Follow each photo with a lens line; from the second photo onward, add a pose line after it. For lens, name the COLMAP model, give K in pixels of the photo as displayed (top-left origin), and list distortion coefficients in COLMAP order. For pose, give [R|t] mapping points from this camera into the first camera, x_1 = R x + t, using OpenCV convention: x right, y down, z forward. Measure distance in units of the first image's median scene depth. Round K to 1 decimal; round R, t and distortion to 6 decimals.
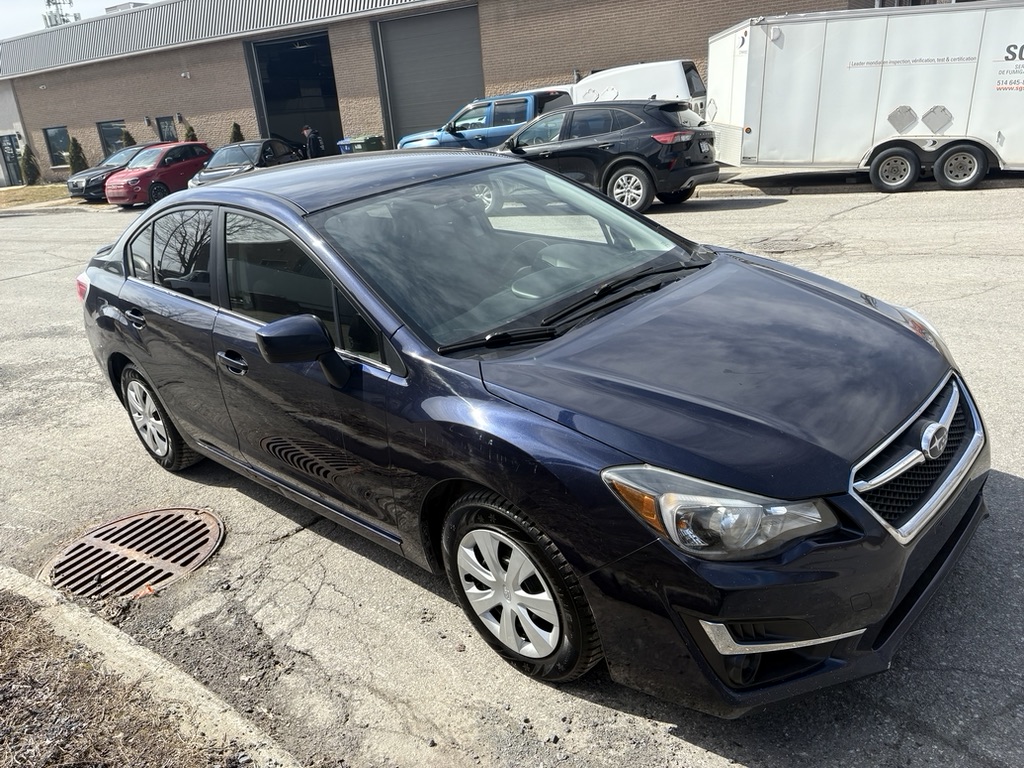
lens RADIAL K [[786.7, 0, 507.7], [0, 786.7, 384.2], [0, 0, 1]] dist [0.062239, -0.063506]
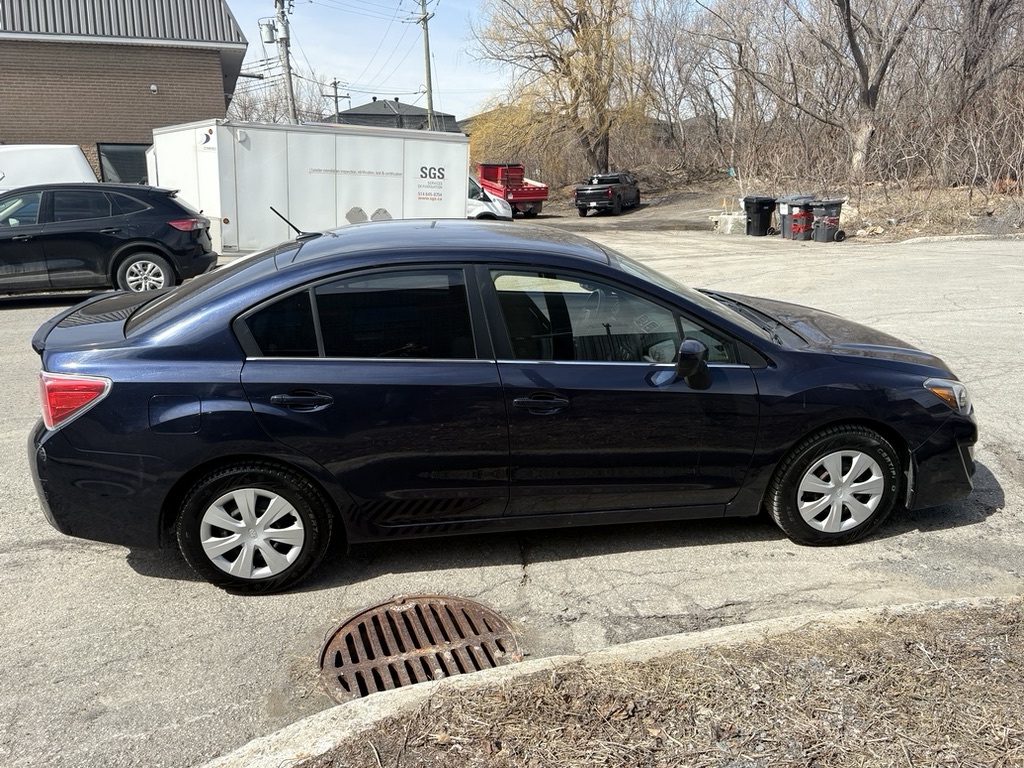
lens RADIAL K [[786.7, 0, 520.8], [0, 786.7, 381.3], [0, 0, 1]] dist [0.062239, -0.063506]
pose [[0.605625, -0.127215, 0.785516, -0.342891], [0.222048, 0.974945, -0.013304, -0.014448], [-0.764142, 0.182479, 0.618699, 0.102051]]
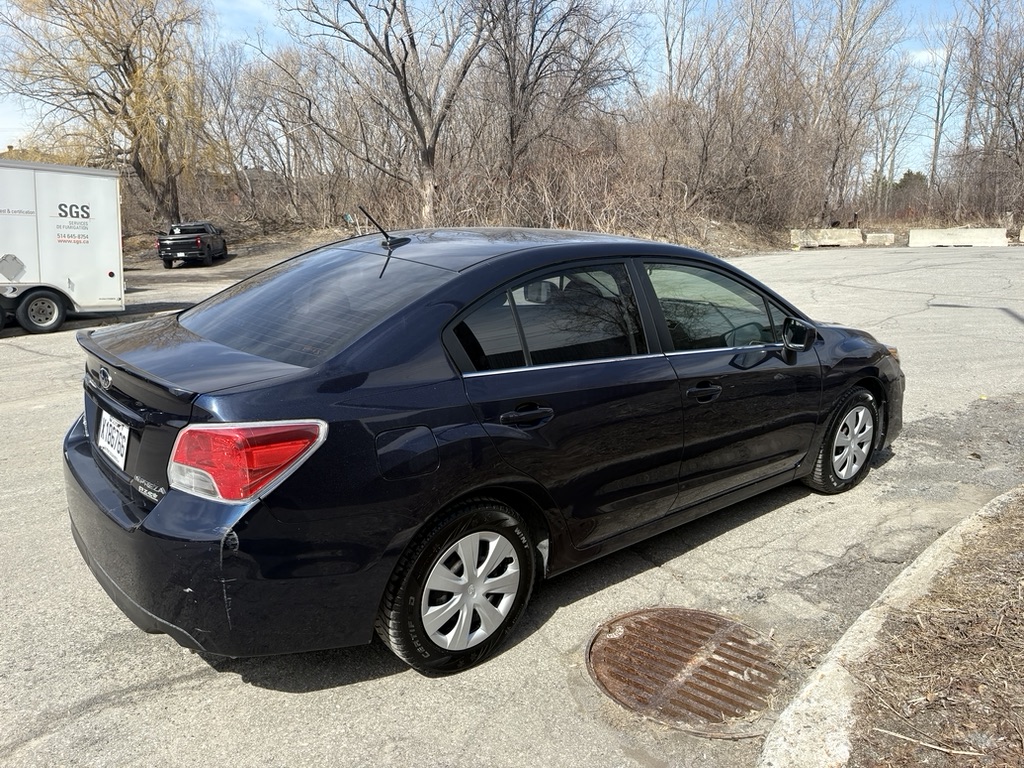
lens RADIAL K [[786.7, 0, 525.6], [0, 786.7, 374.5], [0, 0, 1]] dist [0.062239, -0.063506]
pose [[0.088270, -0.108519, 0.990168, -0.411865], [0.334842, 0.939434, 0.073108, -0.060900], [-0.938131, 0.325096, 0.119260, 0.313318]]
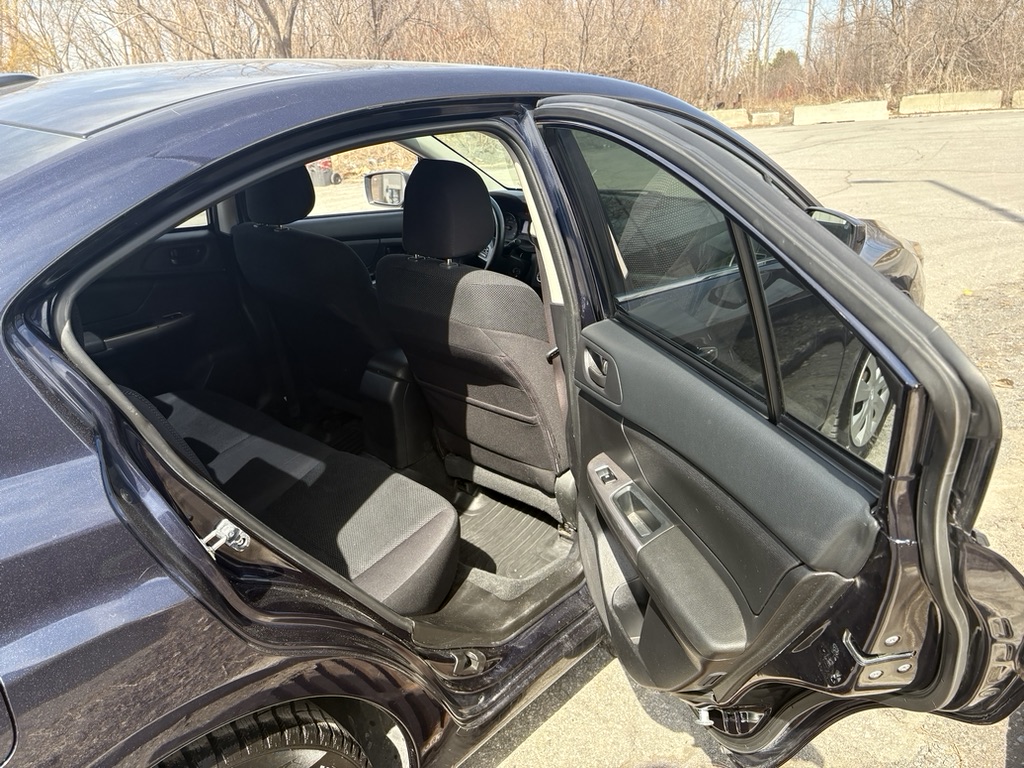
lens RADIAL K [[786.7, 0, 514.7], [0, 786.7, 360.9], [0, 0, 1]] dist [0.062239, -0.063506]
pose [[-0.040953, -0.214428, 0.975881, -0.257657], [0.390103, 0.895751, 0.213191, -0.057928], [-0.919860, 0.389425, 0.046965, 0.312285]]
